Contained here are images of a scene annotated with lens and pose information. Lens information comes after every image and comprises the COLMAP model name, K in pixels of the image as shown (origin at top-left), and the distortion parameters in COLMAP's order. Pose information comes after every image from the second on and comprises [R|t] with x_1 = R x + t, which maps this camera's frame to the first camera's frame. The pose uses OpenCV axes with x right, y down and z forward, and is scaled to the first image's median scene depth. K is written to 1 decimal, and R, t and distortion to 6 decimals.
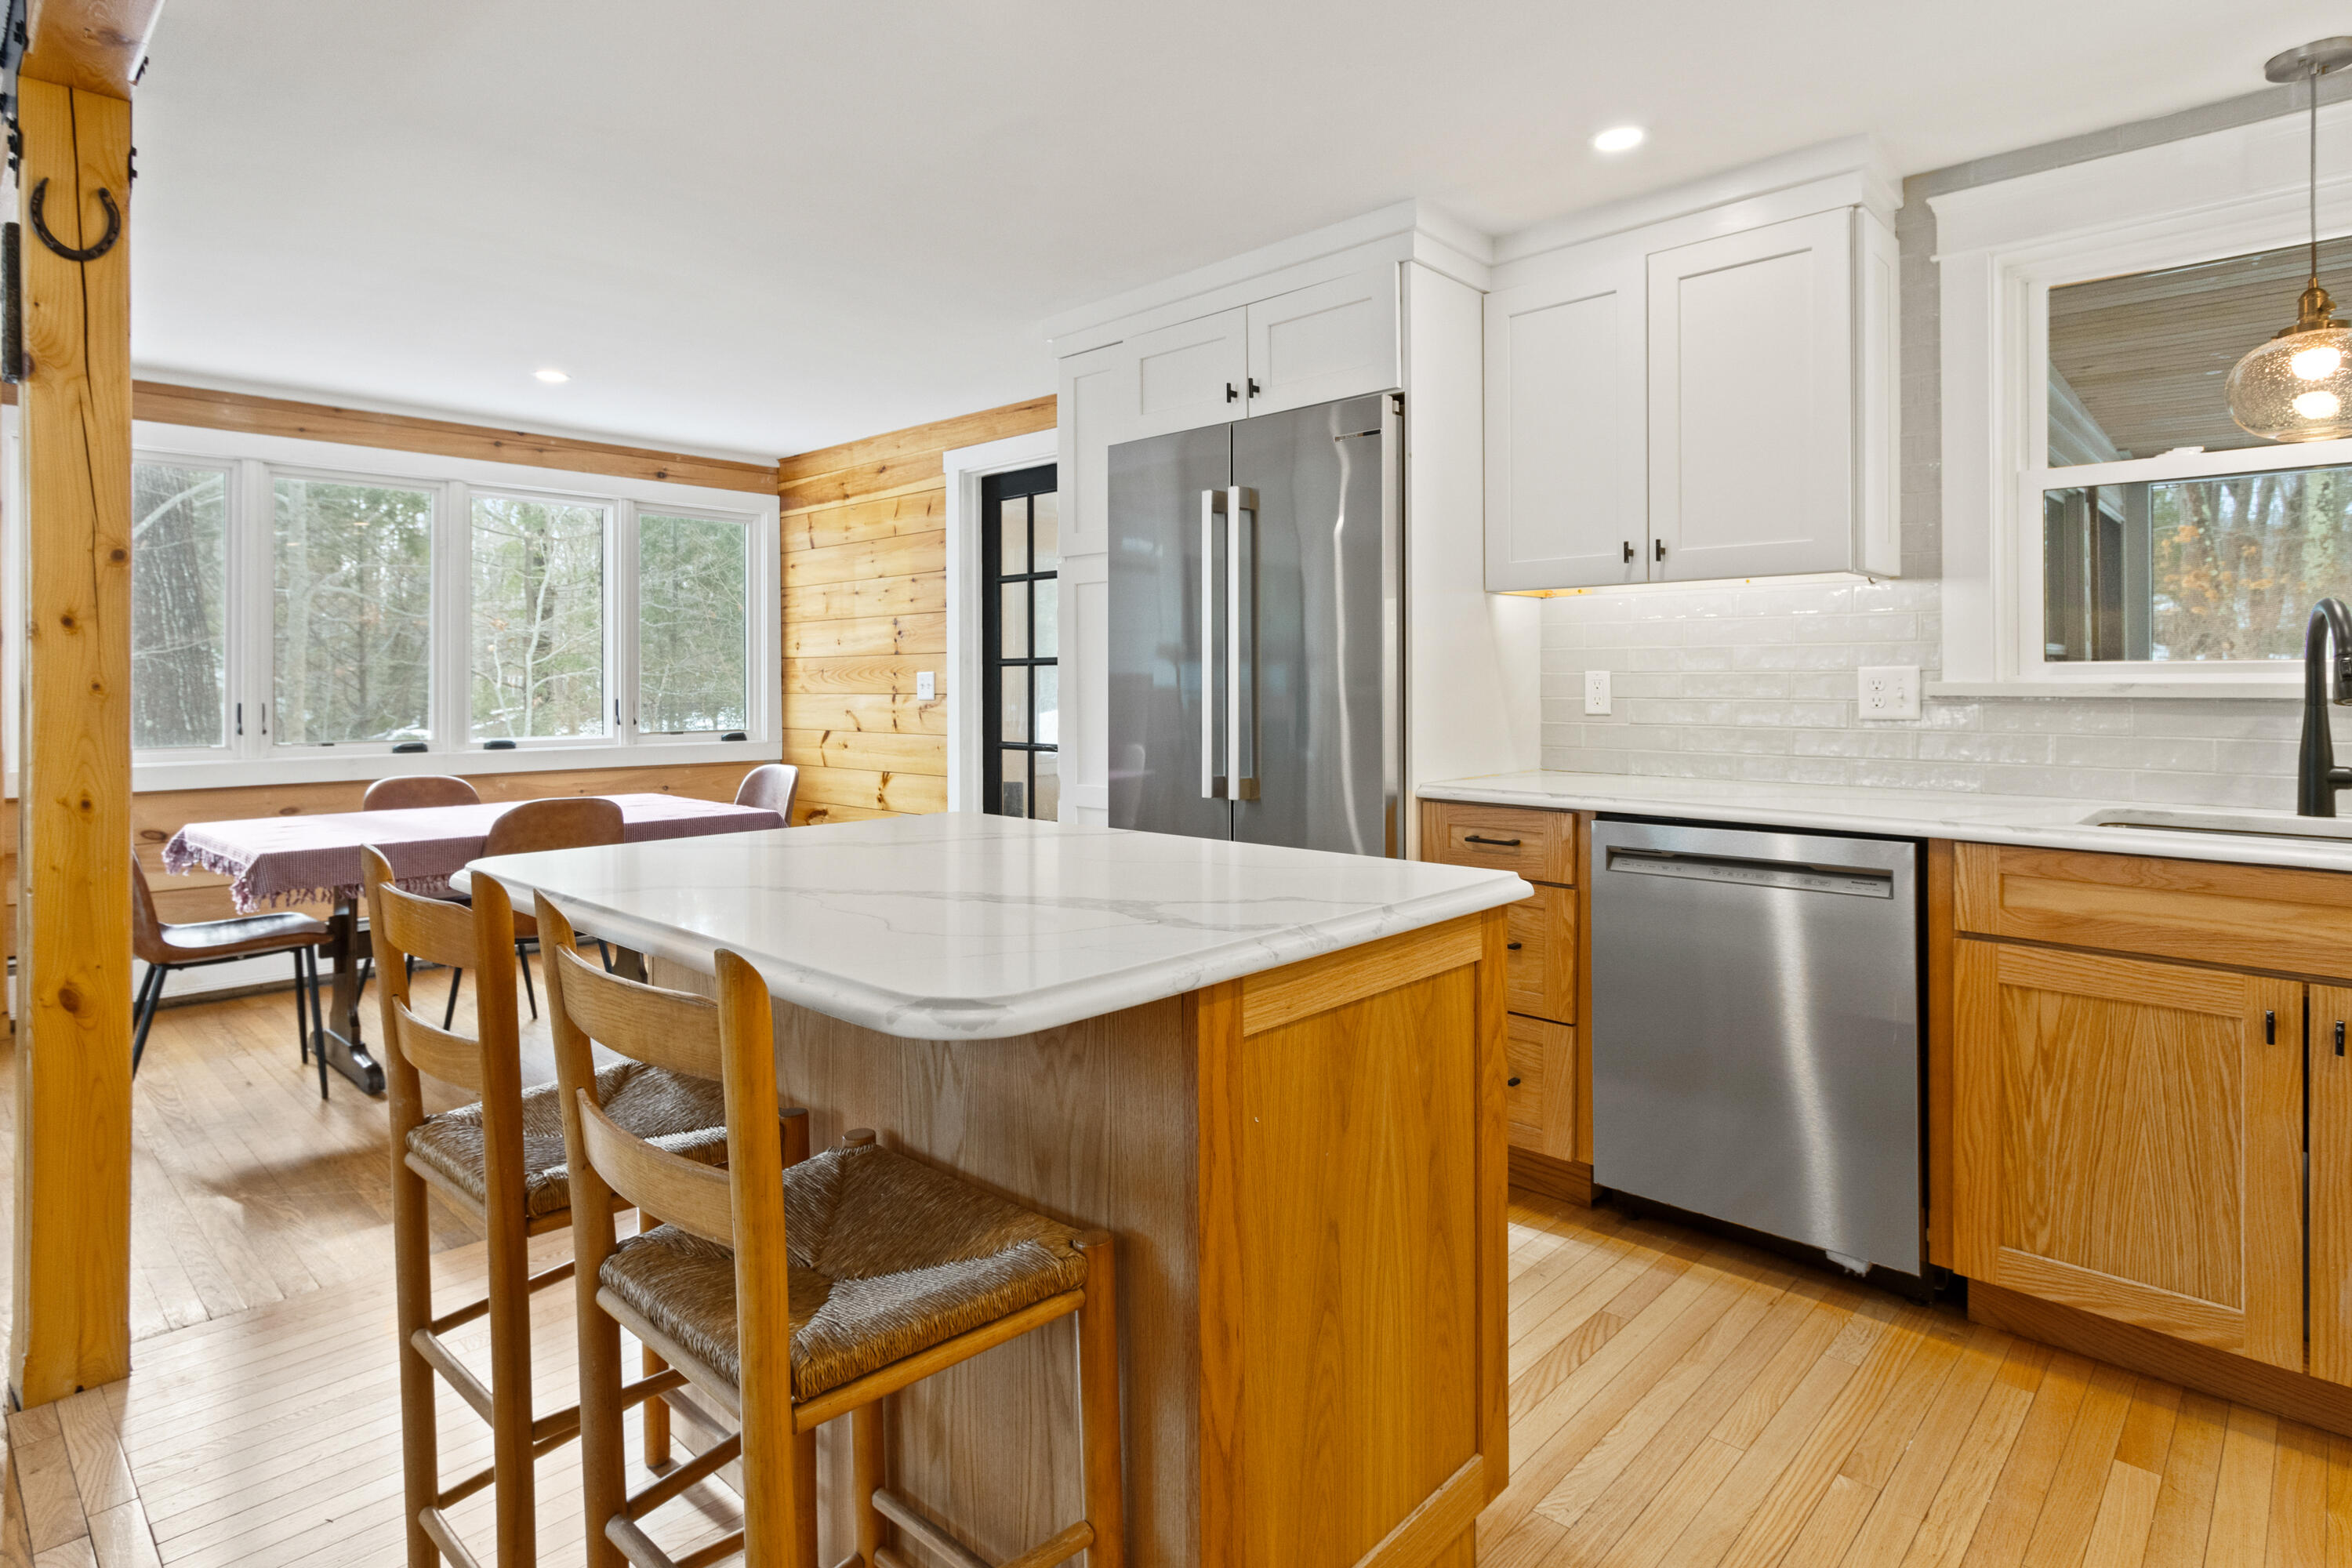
lens RADIAL K [[1253.6, 0, 1146.4], [0, 1253.6, 680.2], [0, 0, 1]] dist [0.000974, 0.000809]
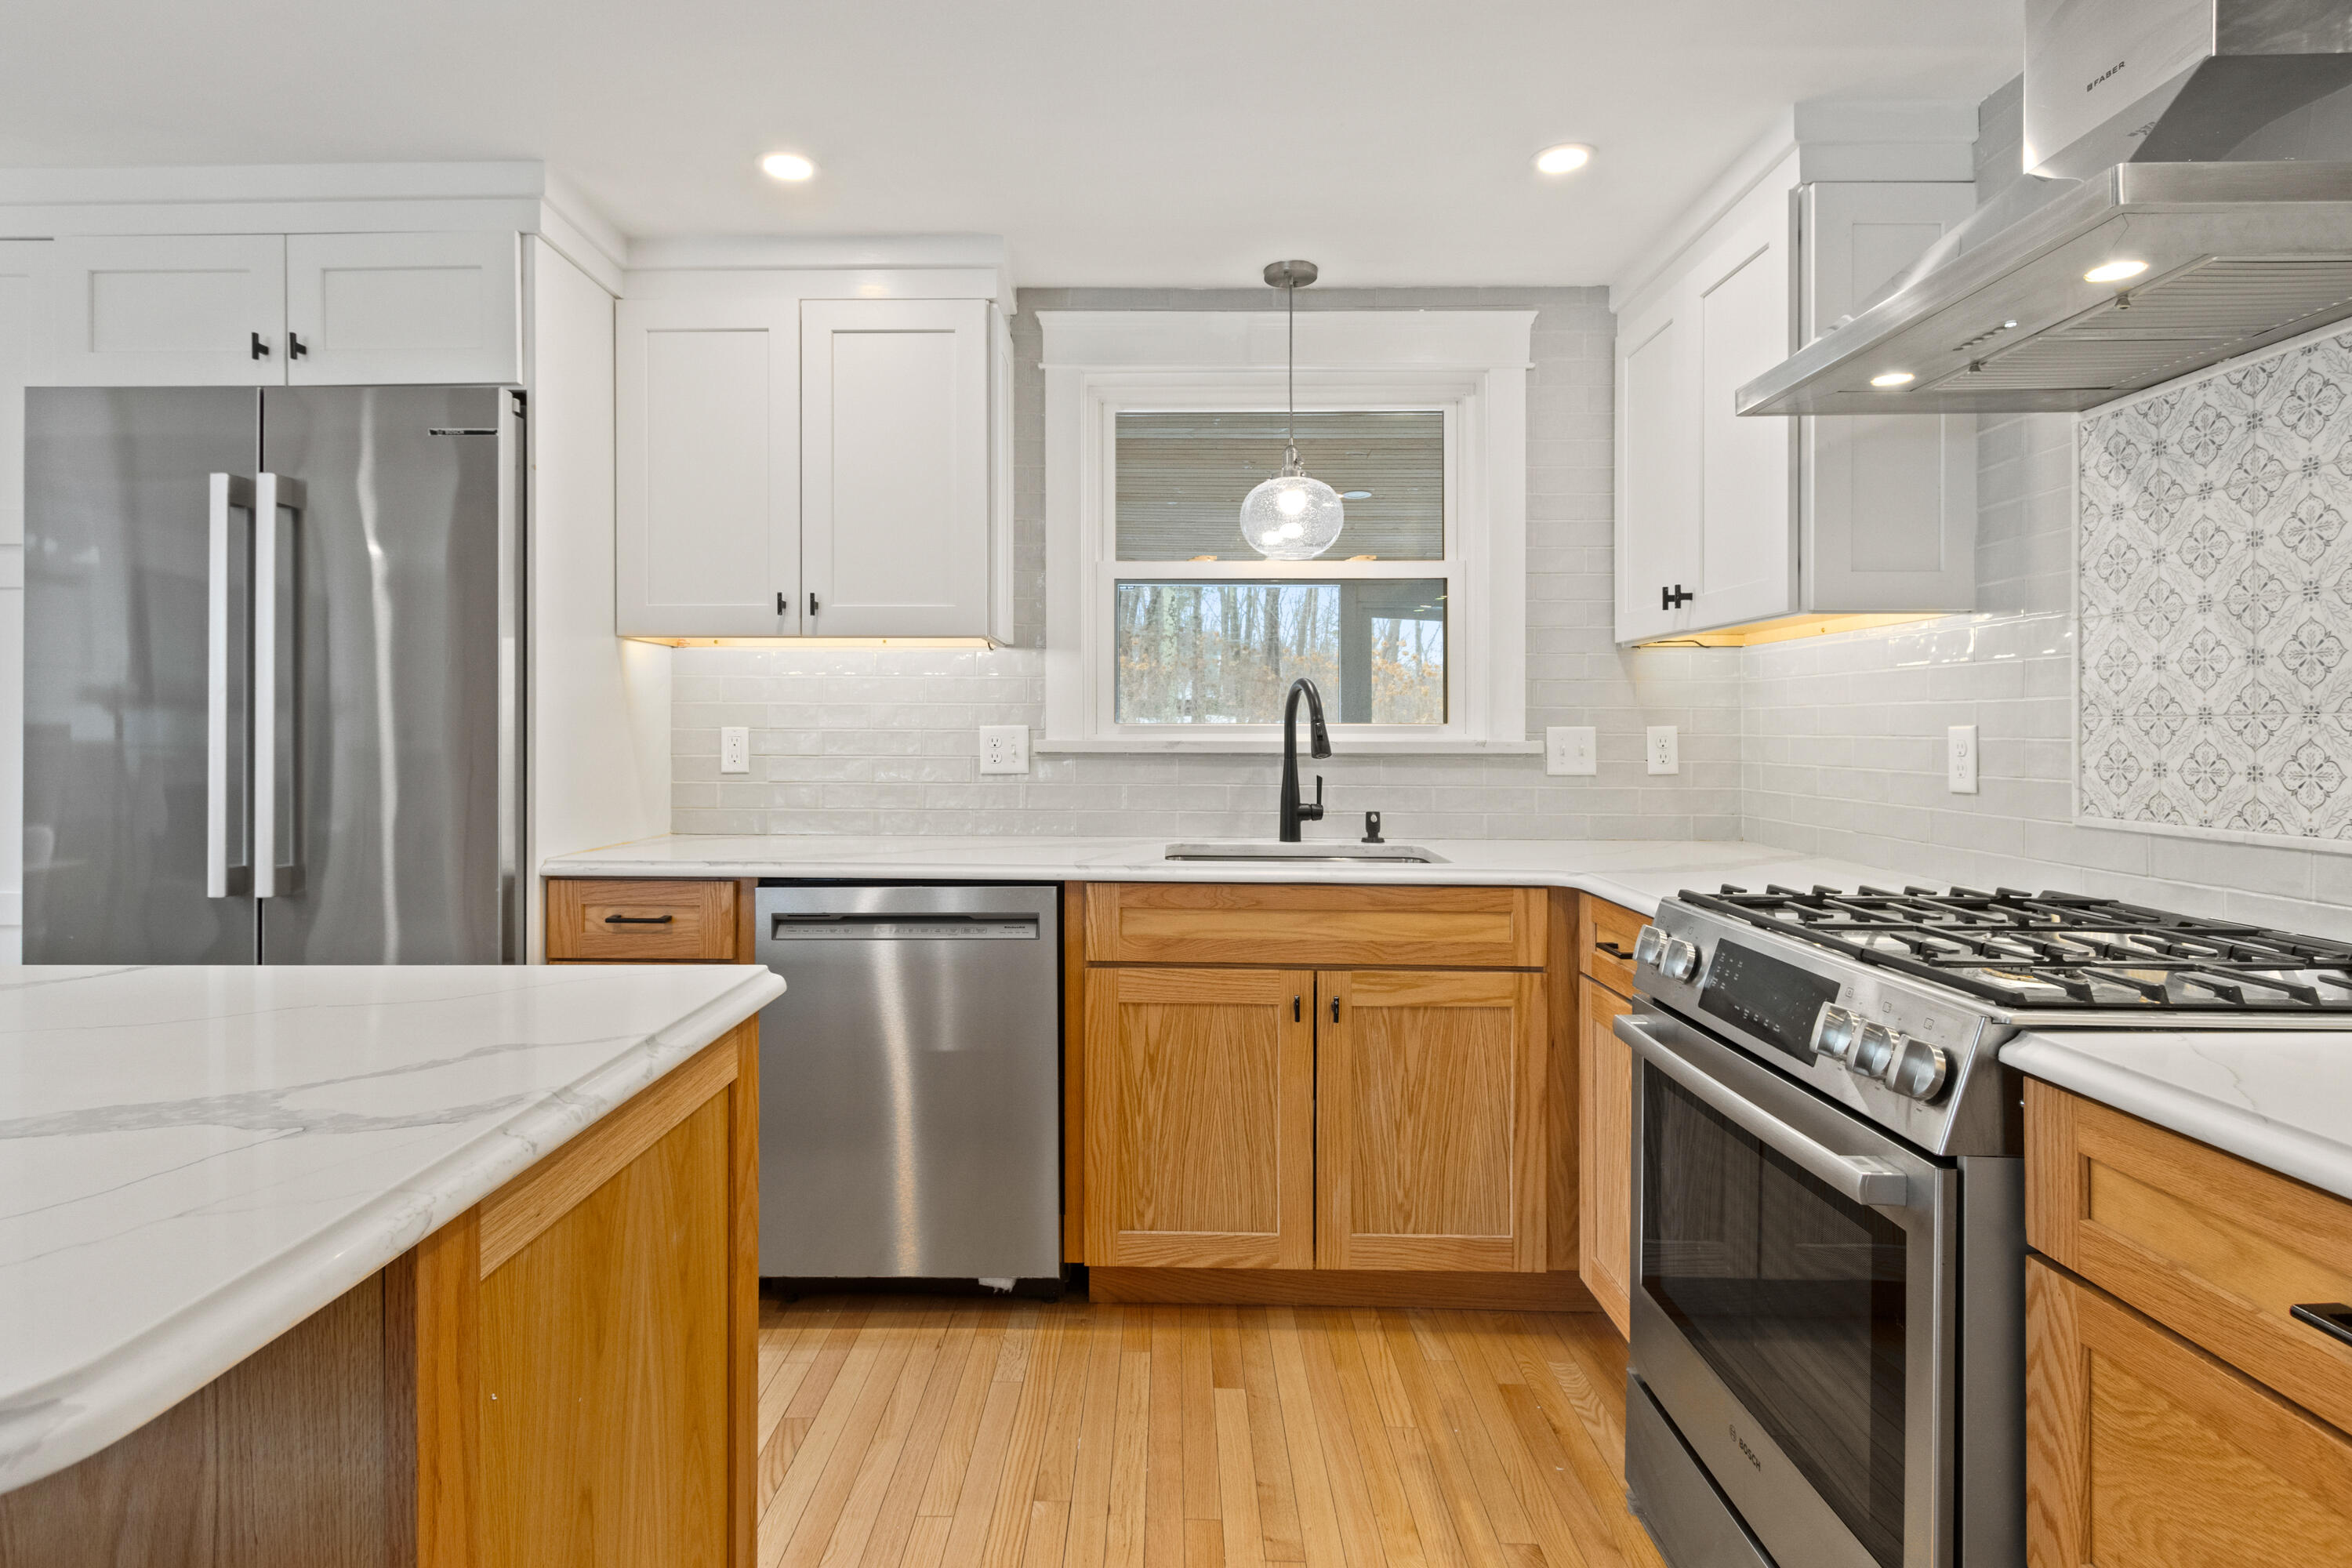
lens RADIAL K [[1216.9, 0, 1164.5], [0, 1216.9, 735.1], [0, 0, 1]] dist [0.001301, 0.000310]
pose [[0.723801, 0.004422, 0.689995, -0.057609], [-0.004839, 0.999987, -0.001333, -0.002422], [-0.689992, -0.002374, 0.723813, 0.156049]]
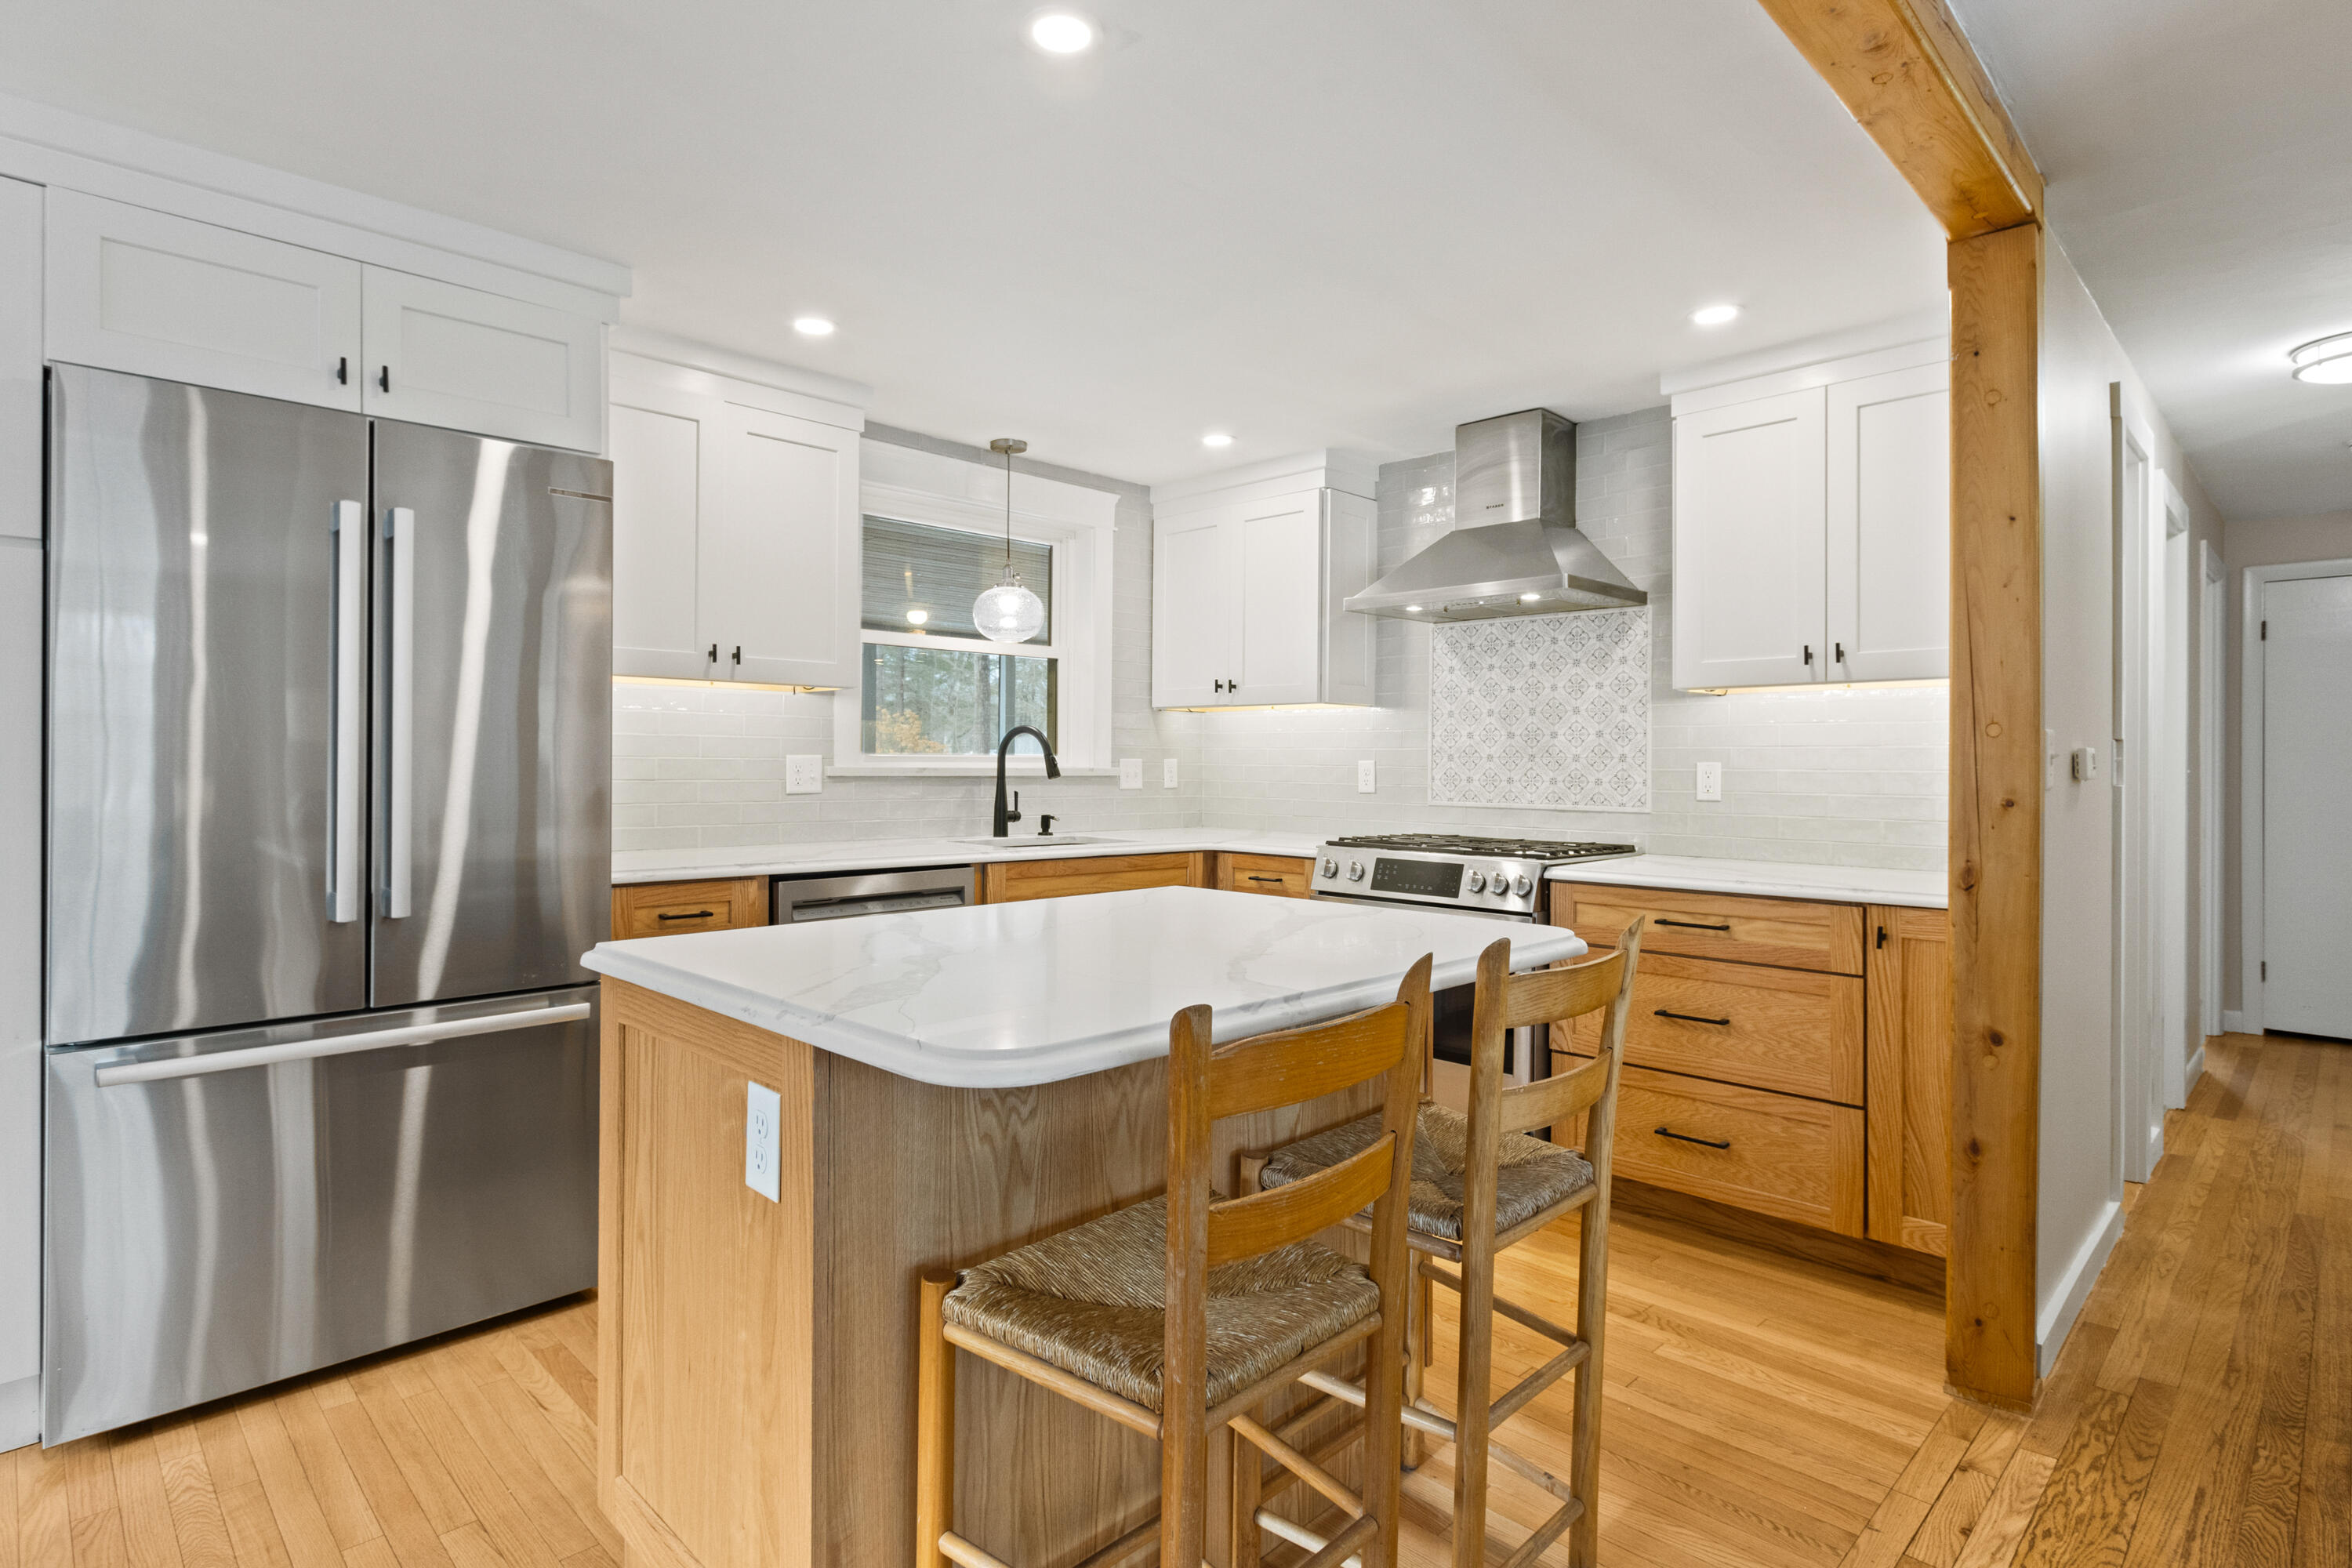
lens RADIAL K [[1172.0, 0, 1176.0], [0, 1172.0, 784.0], [0, 0, 1]] dist [0.000249, 0.000021]
pose [[0.014095, -0.012925, 0.999817, -0.874882], [-0.006631, 0.999893, 0.013019, 0.001617], [-0.999879, -0.006813, 0.014008, 0.707681]]
